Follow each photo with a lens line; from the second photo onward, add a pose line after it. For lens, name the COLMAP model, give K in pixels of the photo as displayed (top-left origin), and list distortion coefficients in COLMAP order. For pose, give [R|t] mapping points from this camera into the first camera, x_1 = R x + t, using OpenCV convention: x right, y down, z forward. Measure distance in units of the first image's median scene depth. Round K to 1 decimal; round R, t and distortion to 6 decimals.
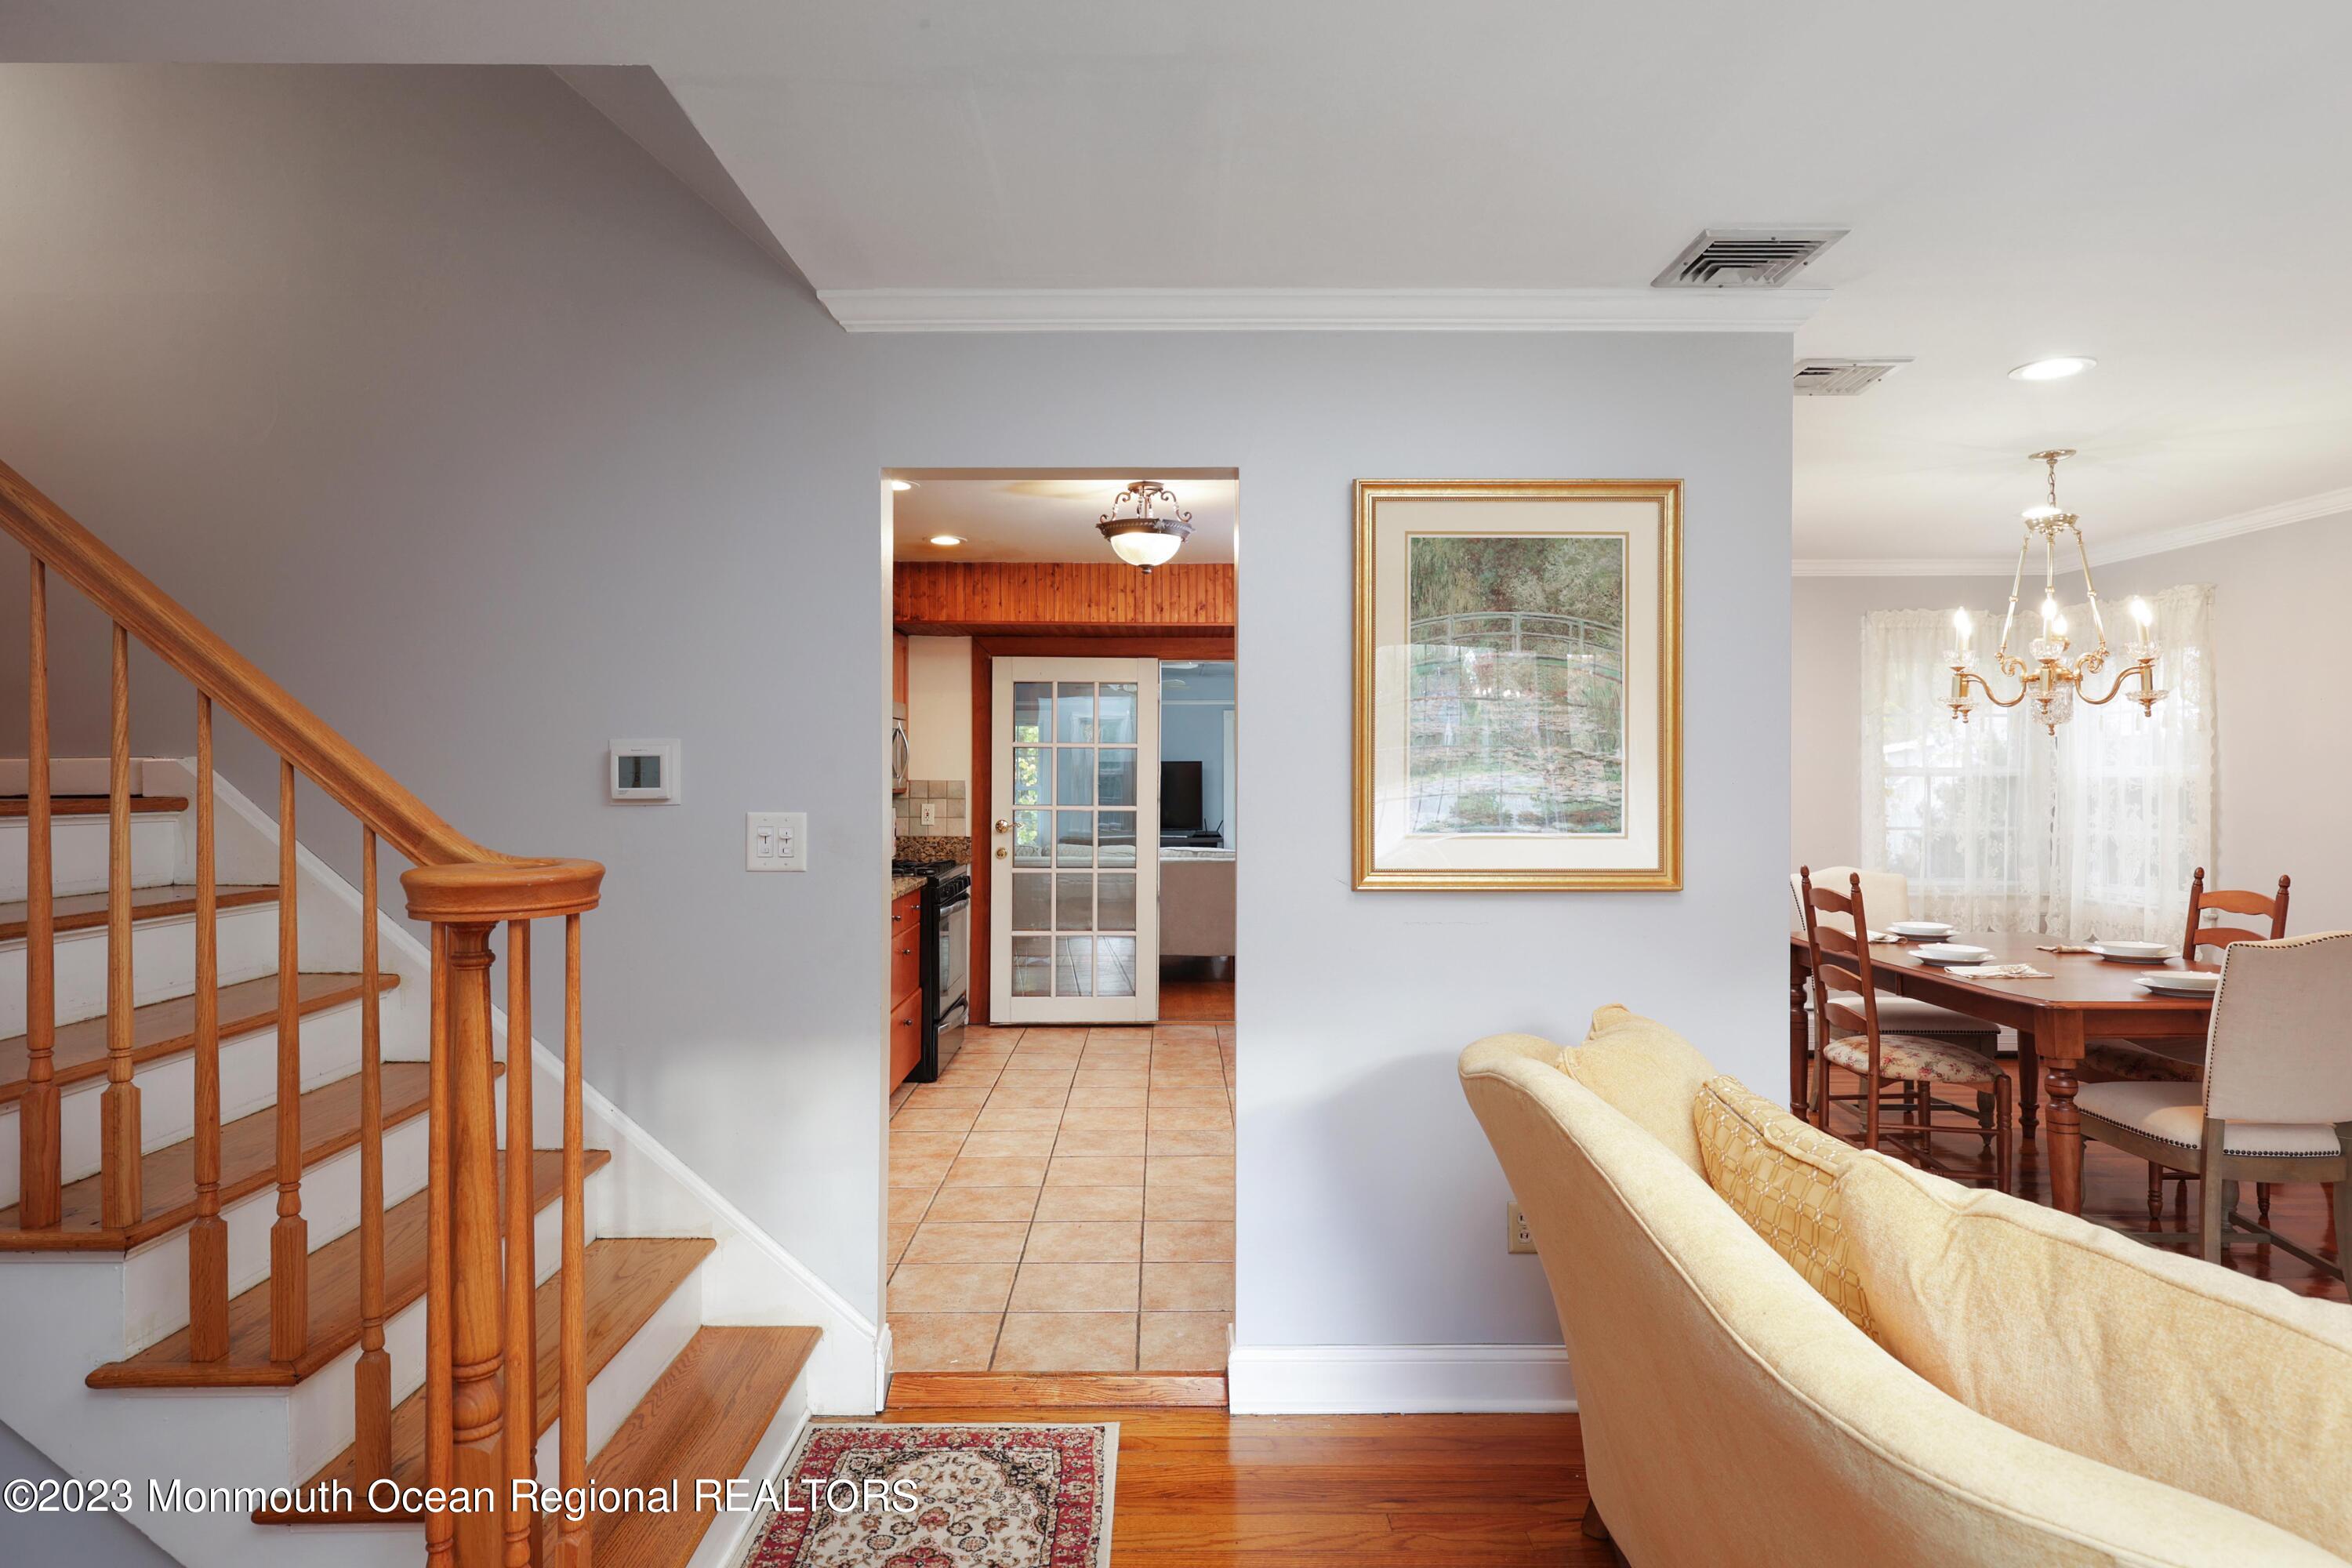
lens RADIAL K [[1337.3, 0, 1178.1], [0, 1337.3, 770.9], [0, 0, 1]] dist [0.007733, 0.000715]
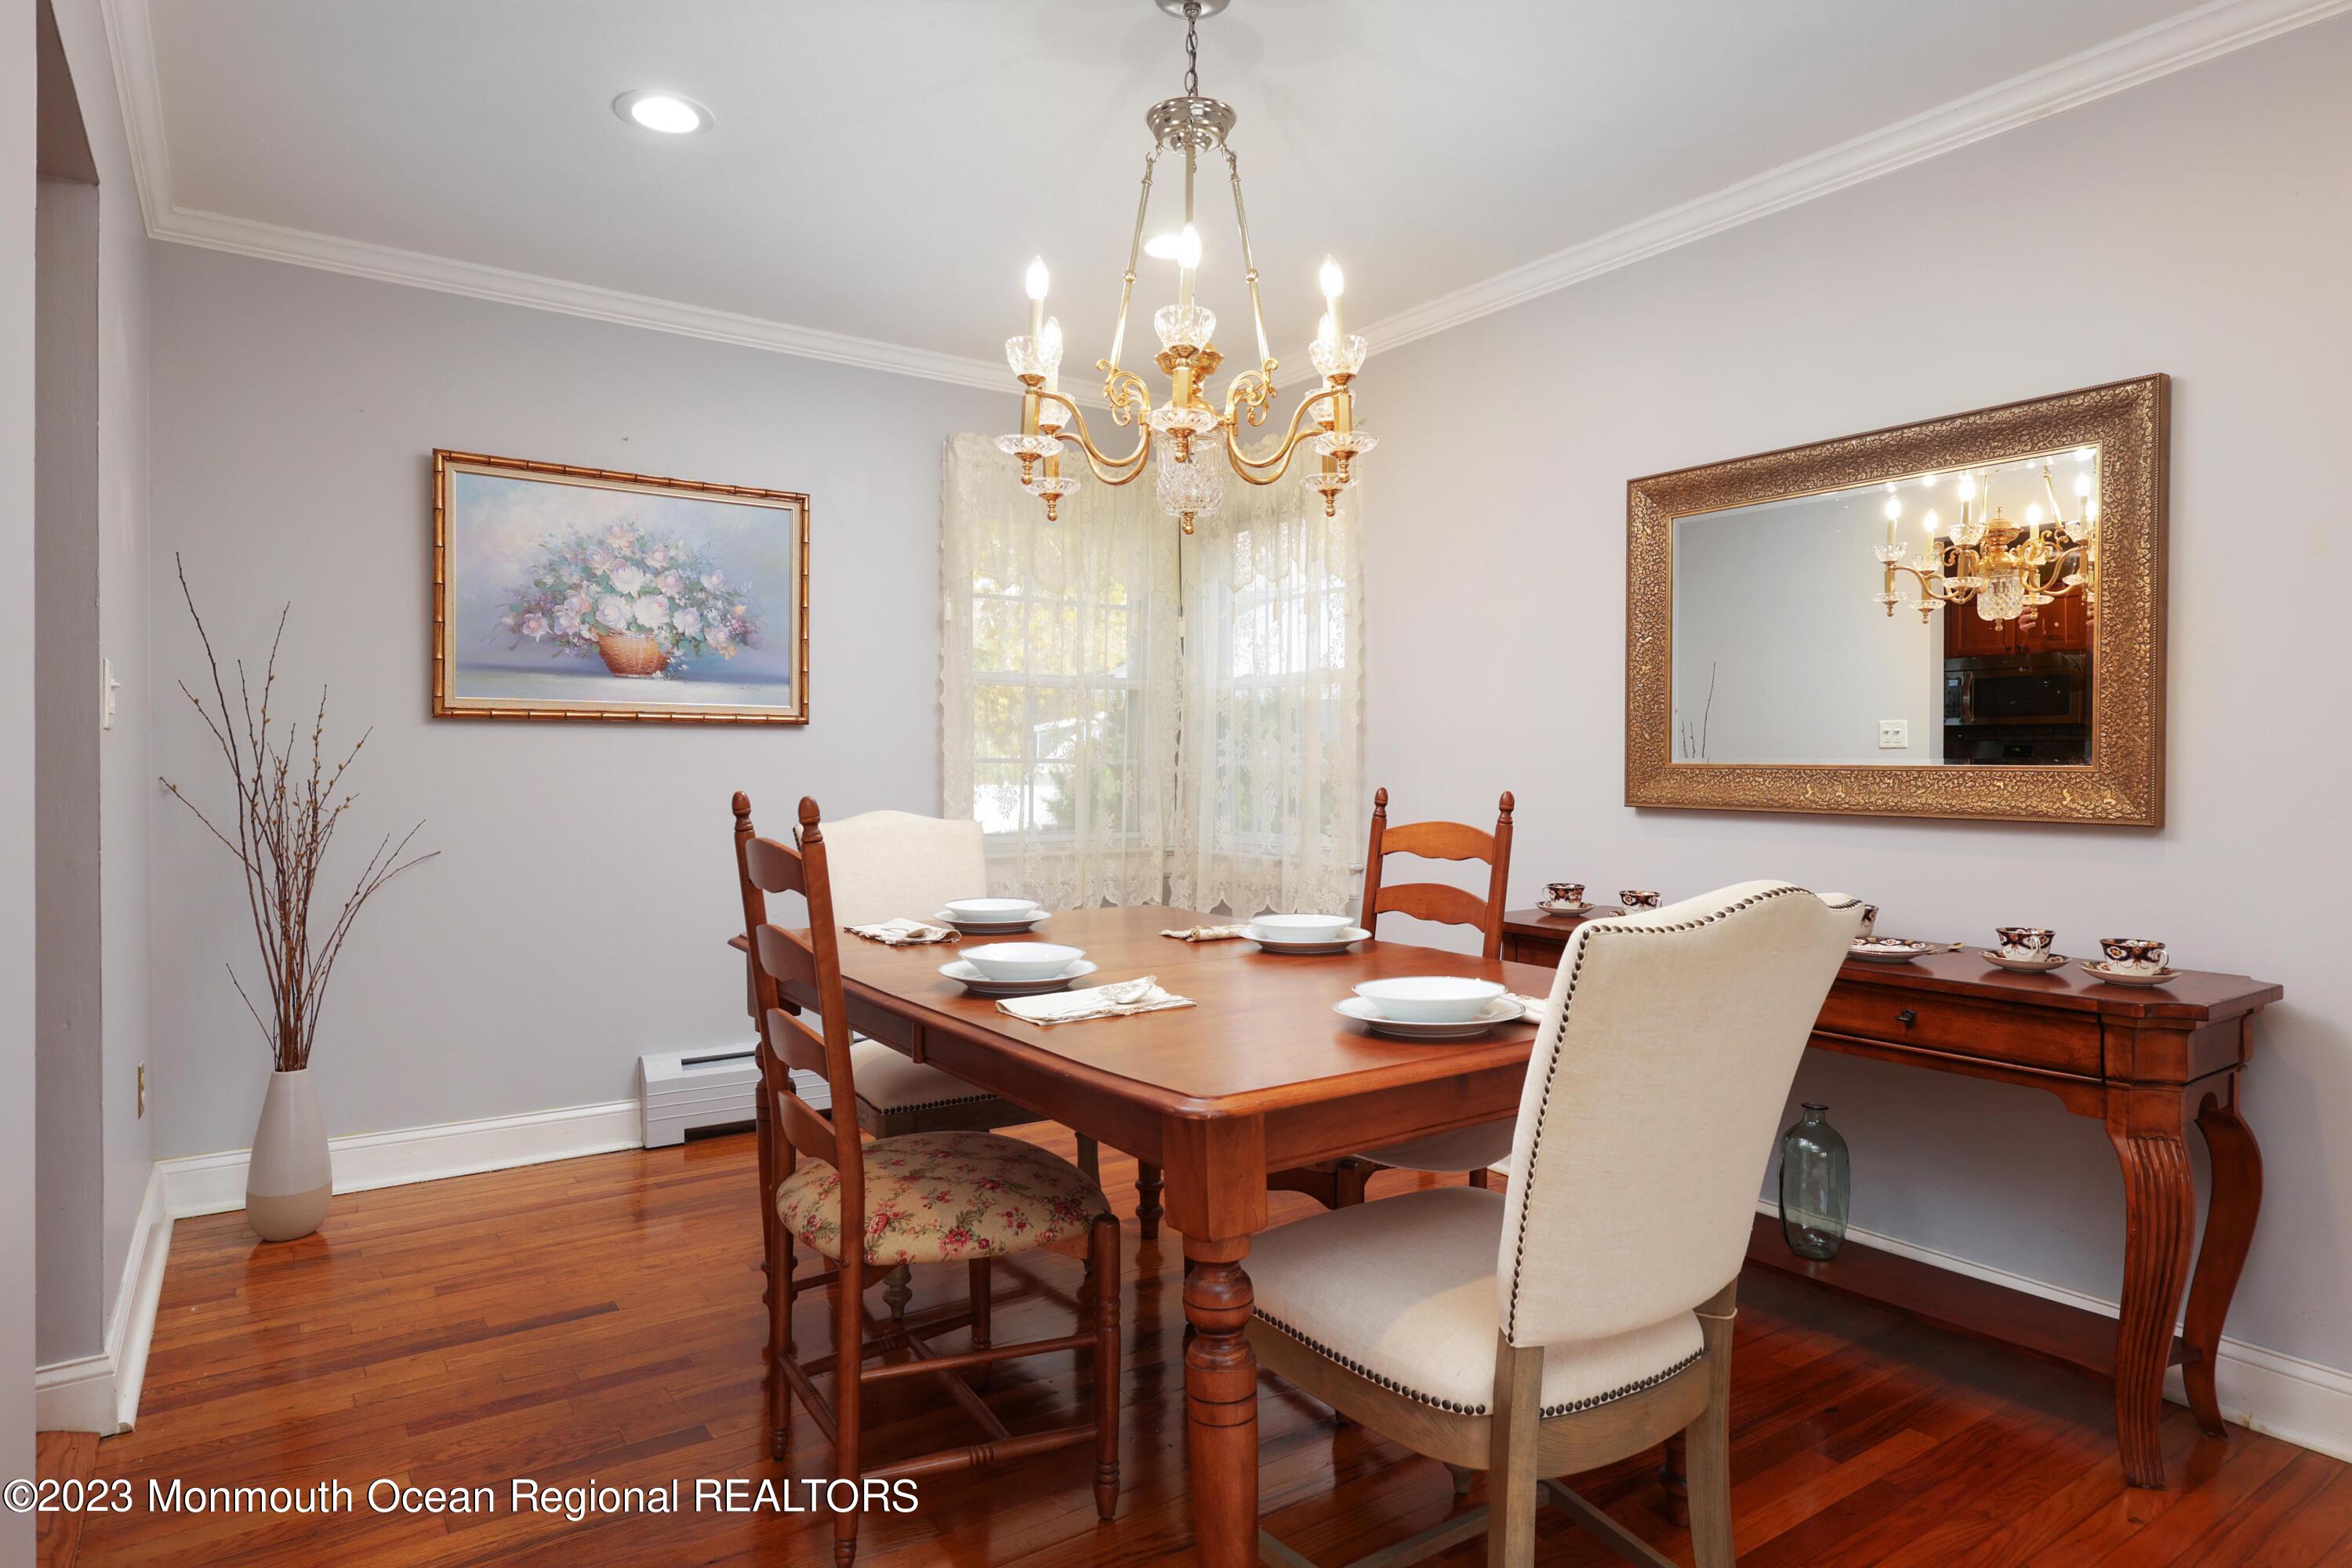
lens RADIAL K [[1337.3, 0, 1180.1], [0, 1337.3, 776.9], [0, 0, 1]] dist [0.007733, 0.000715]
pose [[0.831832, -0.004355, 0.555011, 0.339605], [-0.004975, 0.999871, 0.015302, 0.057701], [-0.555006, -0.015490, 0.831702, 0.538372]]
